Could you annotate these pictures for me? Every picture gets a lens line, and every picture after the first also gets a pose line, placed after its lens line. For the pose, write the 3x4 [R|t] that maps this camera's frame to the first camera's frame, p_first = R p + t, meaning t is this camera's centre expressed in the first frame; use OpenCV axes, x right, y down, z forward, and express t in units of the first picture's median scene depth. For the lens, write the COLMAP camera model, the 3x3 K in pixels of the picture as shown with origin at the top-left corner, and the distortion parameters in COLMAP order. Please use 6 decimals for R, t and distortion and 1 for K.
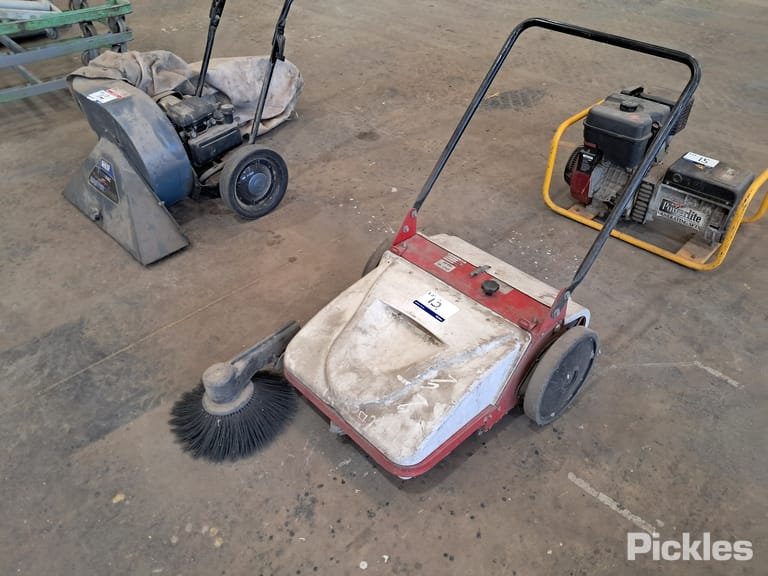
lens RADIAL K [[595.7, 0, 383.3], [0, 595.7, 287.5], [0, 0, 1]] dist [0.000101, -0.013270]
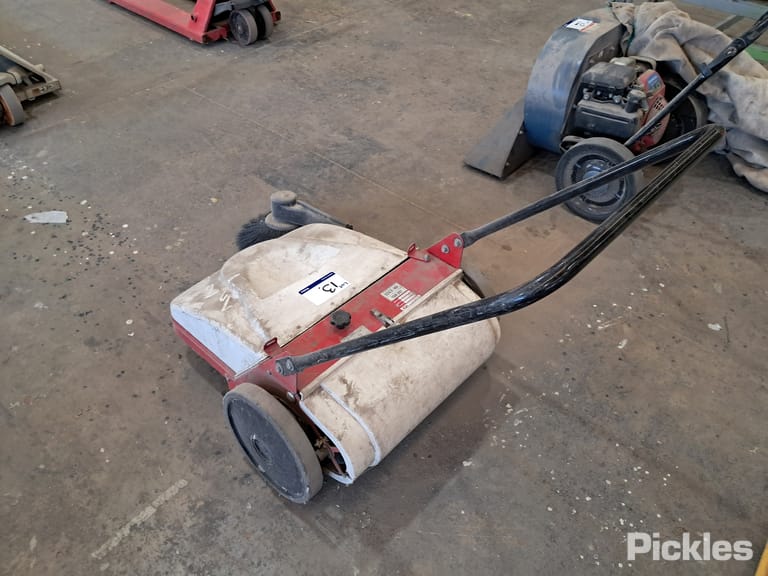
lens RADIAL K [[595.7, 0, 383.0], [0, 595.7, 288.1], [0, 0, 1]] dist [0.000101, -0.013270]
pose [[0.087302, 0.681635, -0.726465, 0.772849], [-0.645650, 0.594065, 0.479815, -0.471573], [0.758627, 0.427154, 0.491961, 0.644661]]
